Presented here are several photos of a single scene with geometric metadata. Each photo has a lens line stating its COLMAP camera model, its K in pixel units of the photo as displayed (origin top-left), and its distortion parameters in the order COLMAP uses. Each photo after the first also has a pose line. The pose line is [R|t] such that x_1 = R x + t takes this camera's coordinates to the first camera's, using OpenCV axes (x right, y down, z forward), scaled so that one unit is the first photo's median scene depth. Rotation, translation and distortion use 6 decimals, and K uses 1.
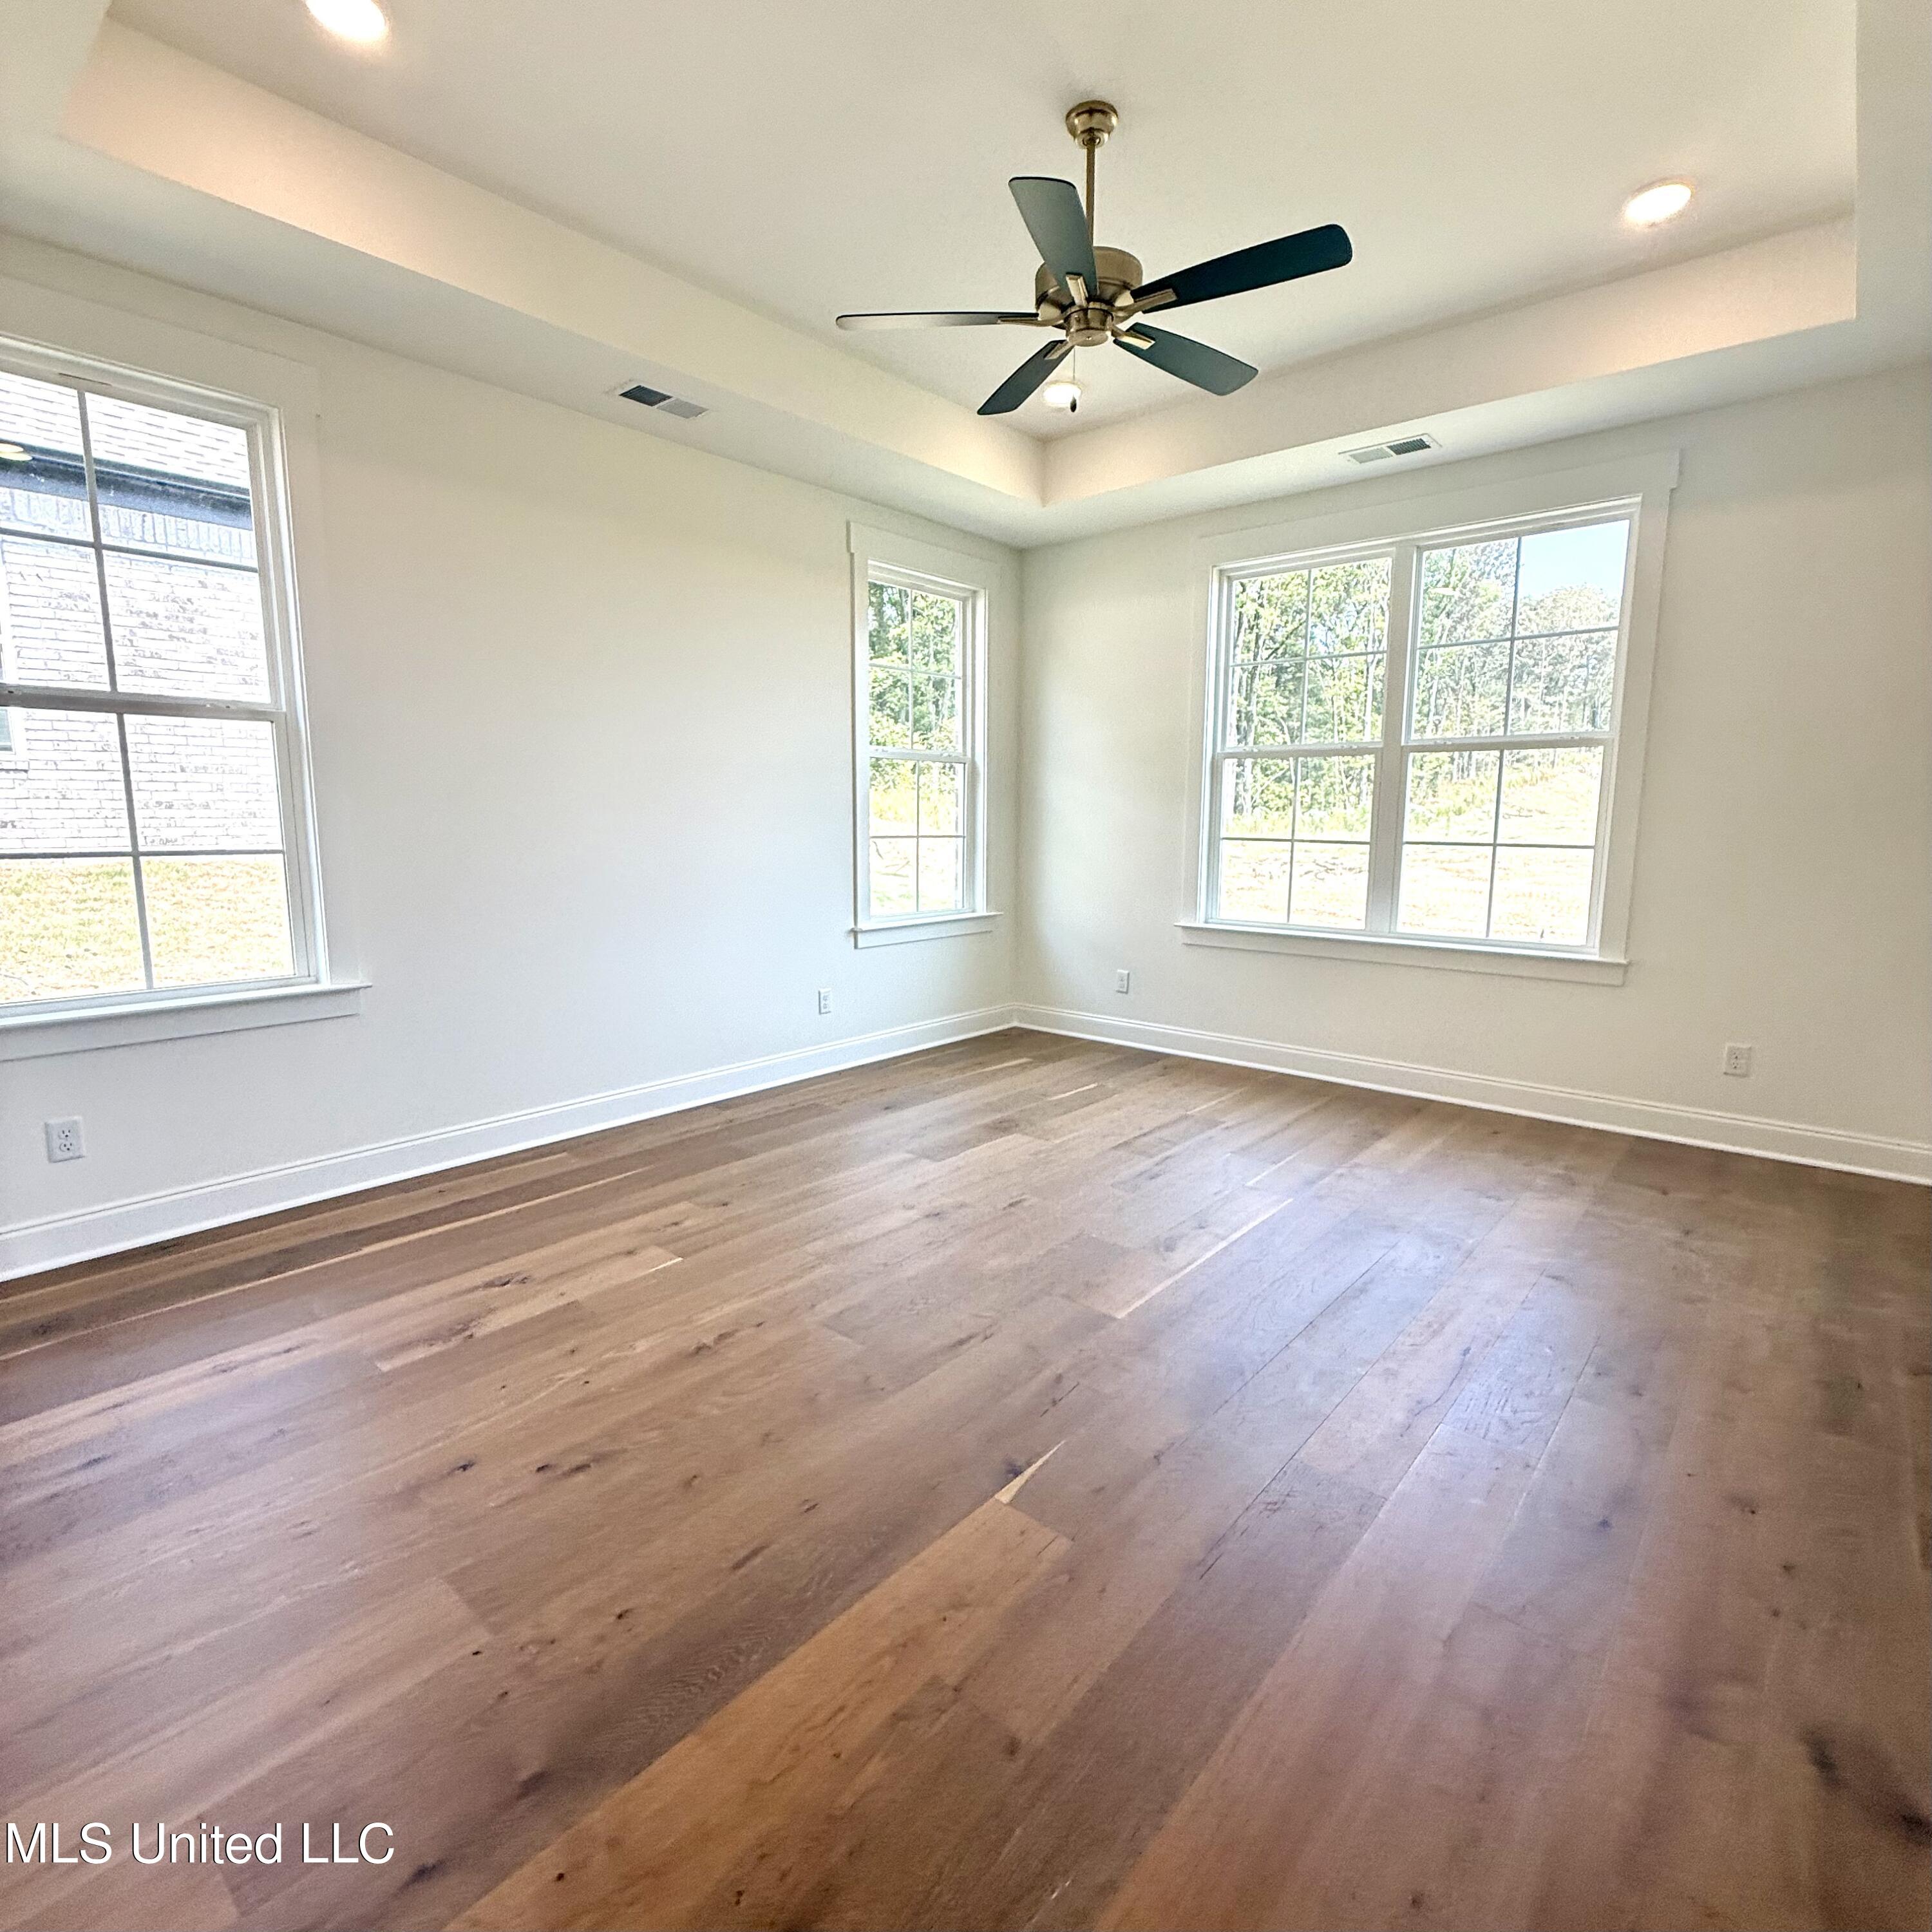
lens RADIAL K [[1020.7, 0, 967.2], [0, 1020.7, 966.2], [0, 0, 1]] dist [-0.000988, -0.000209]
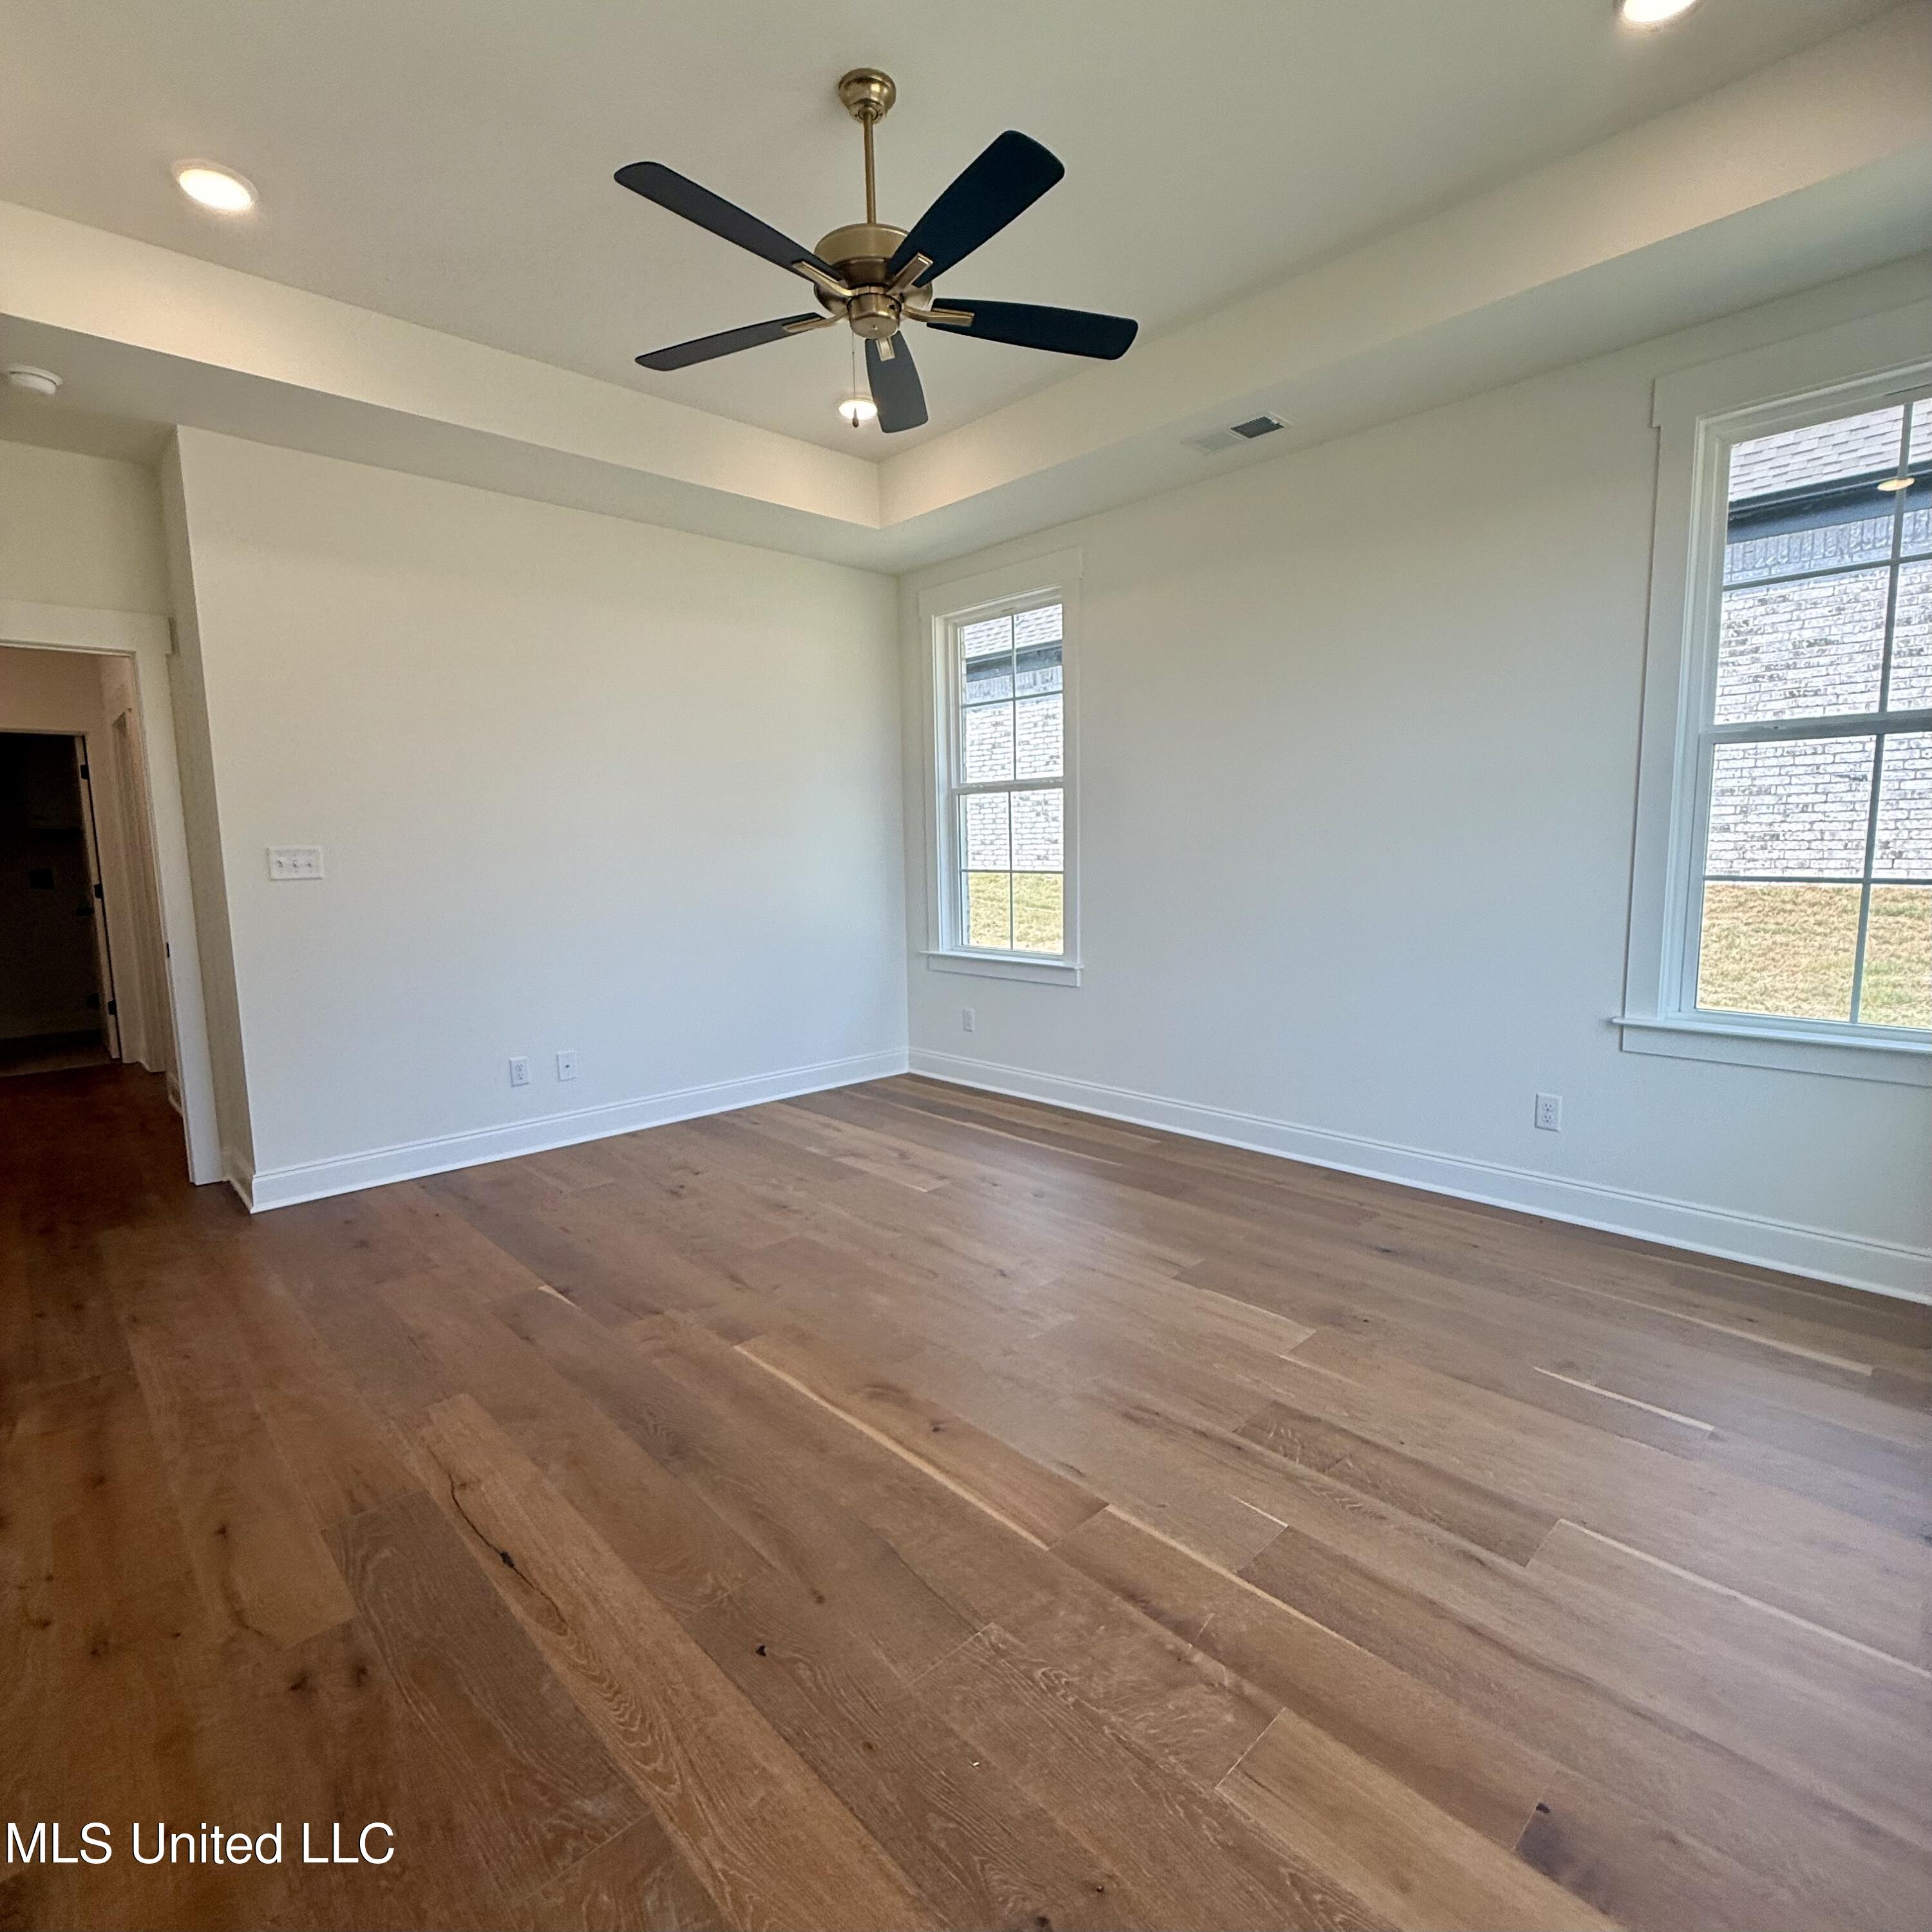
lens RADIAL K [[1020.7, 0, 968.3], [0, 1020.7, 974.1], [0, 0, 1]] dist [-0.000988, -0.000209]
pose [[-0.099459, 0.122408, -0.987484, 0.768673], [-0.131297, 0.982113, 0.134967, -0.133591], [0.986341, 0.143078, -0.081608, 0.892844]]
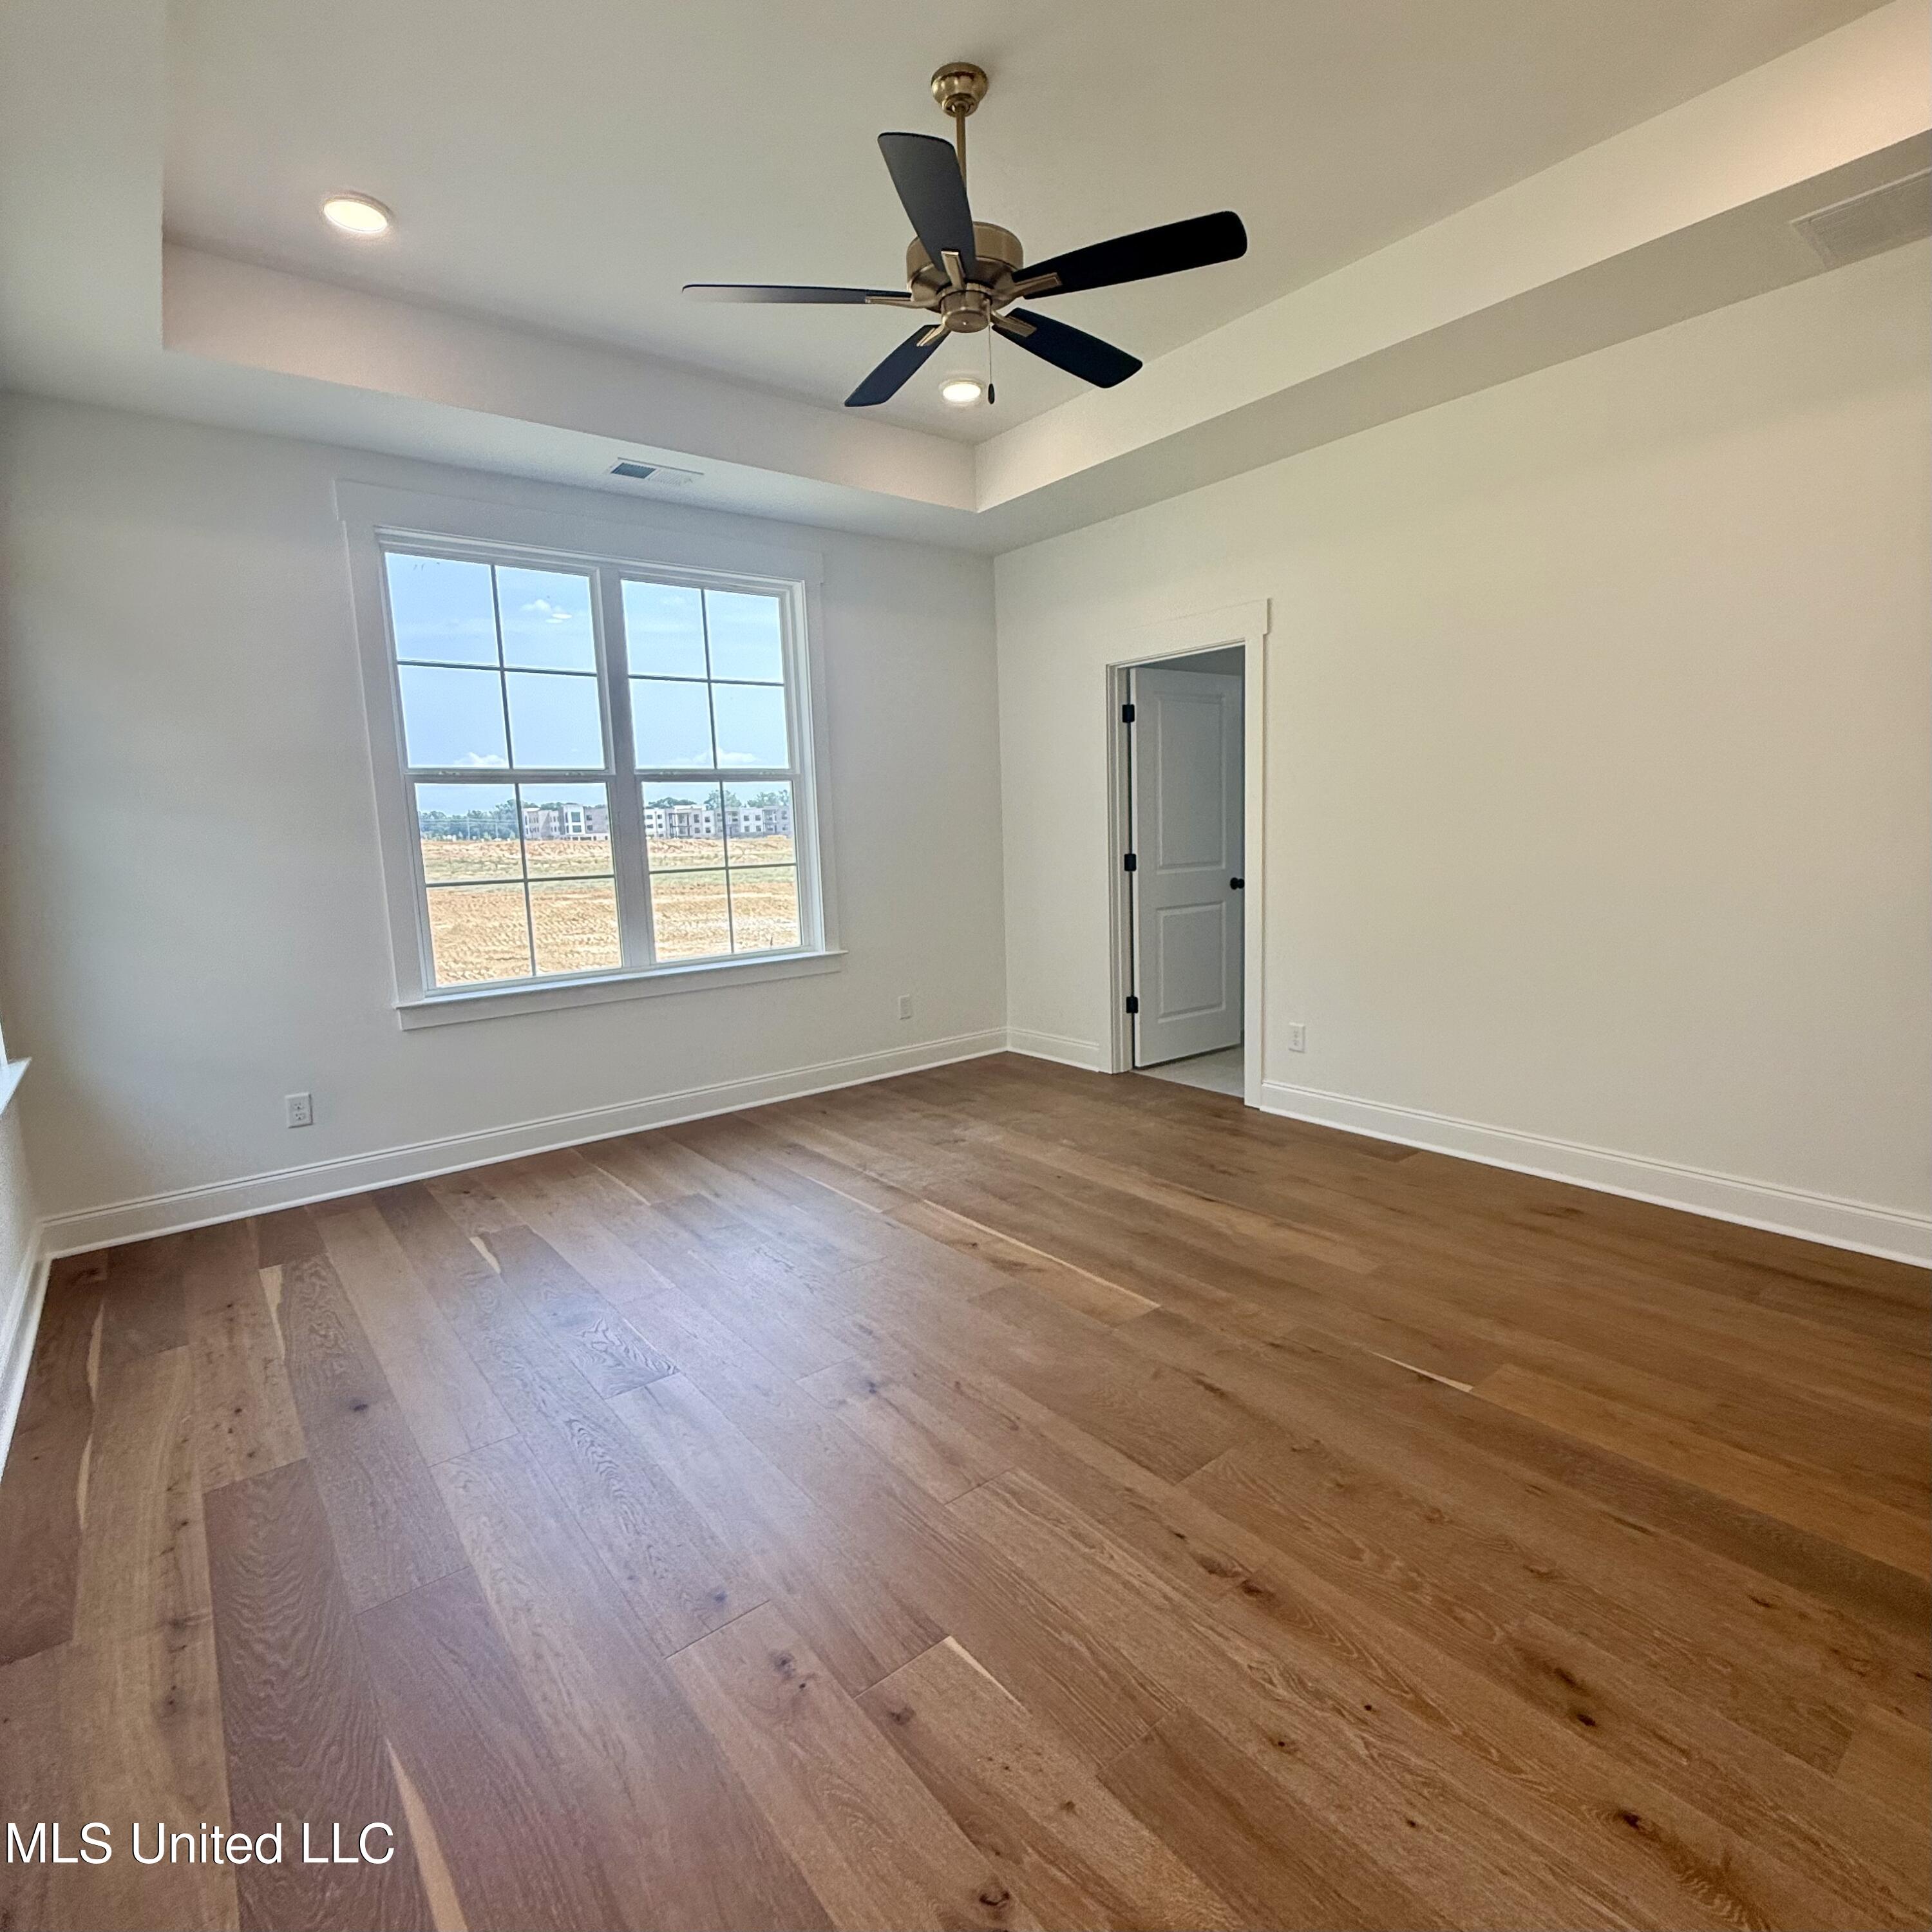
lens RADIAL K [[1020.7, 0, 966.9], [0, 1020.7, 982.1], [0, 0, 1]] dist [-0.000988, -0.000209]
pose [[0.188510, -0.162277, 0.968571, -0.612828], [0.182823, 0.974812, 0.127741, -0.110749], [-0.964904, 0.152997, 0.213430, 0.647674]]
